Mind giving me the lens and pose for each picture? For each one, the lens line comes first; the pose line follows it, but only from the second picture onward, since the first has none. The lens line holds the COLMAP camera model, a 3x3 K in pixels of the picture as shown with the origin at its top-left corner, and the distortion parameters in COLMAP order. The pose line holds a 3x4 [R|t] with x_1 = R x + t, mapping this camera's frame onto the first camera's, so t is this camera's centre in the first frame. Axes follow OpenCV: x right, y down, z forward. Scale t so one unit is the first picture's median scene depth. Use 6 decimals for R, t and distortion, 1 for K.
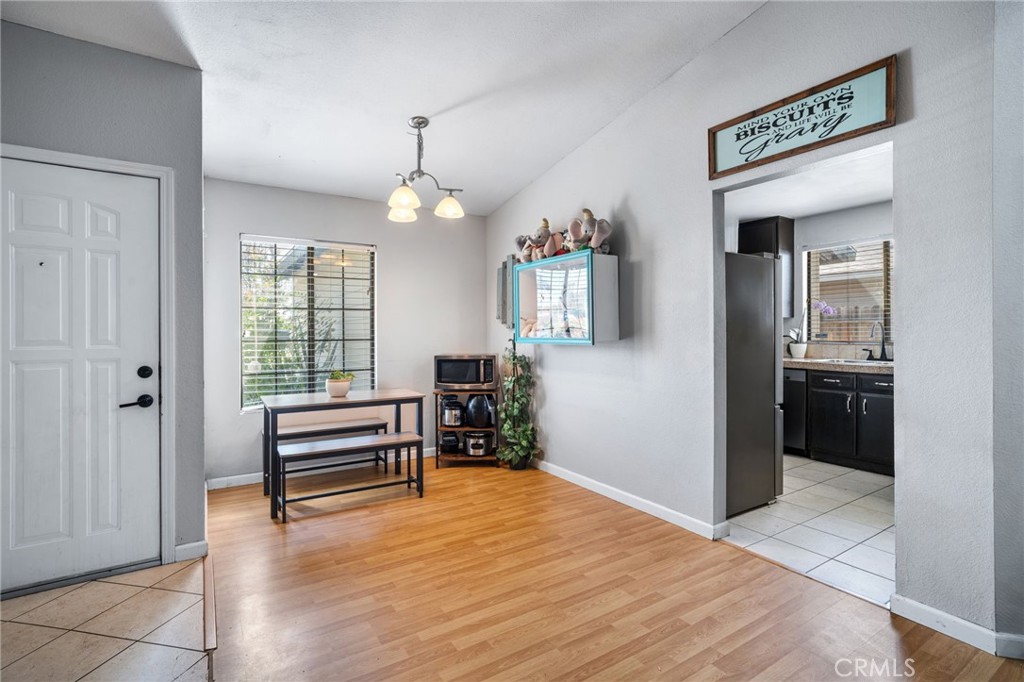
lens RADIAL K [[480.6, 0, 508.7], [0, 480.6, 332.5], [0, 0, 1]] dist [-0.013611, 0.000514]
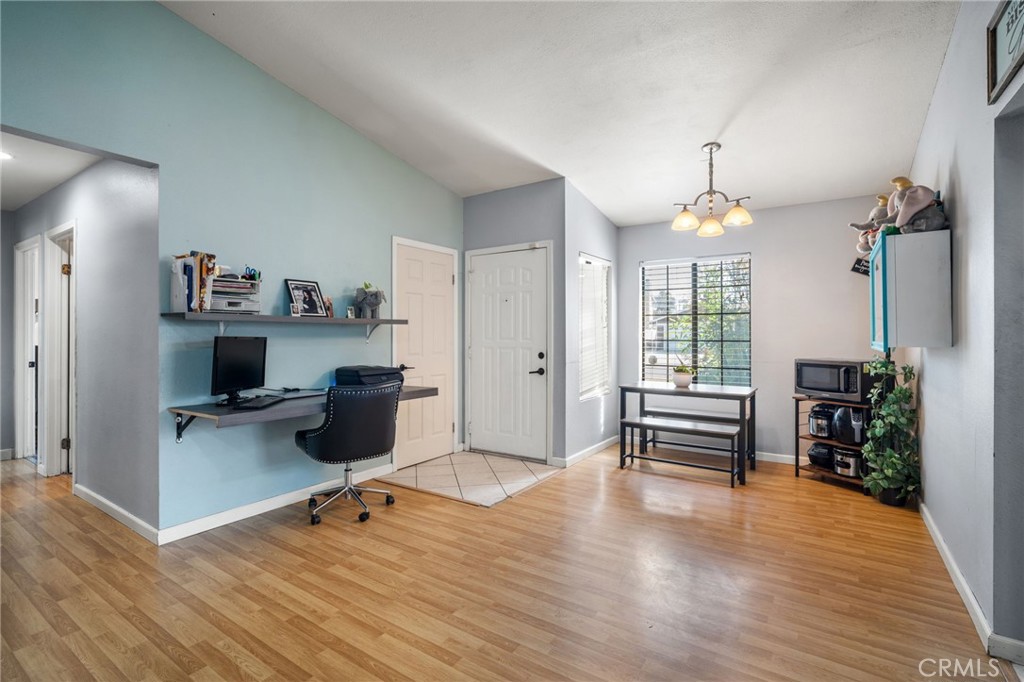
lens RADIAL K [[480.6, 0, 508.7], [0, 480.6, 332.5], [0, 0, 1]] dist [-0.013611, 0.000514]
pose [[0.398626, 0.001212, -0.917113, 0.596199], [-0.004202, 0.999991, -0.000505, -0.002039], [0.917104, 0.004056, 0.398628, 0.107316]]
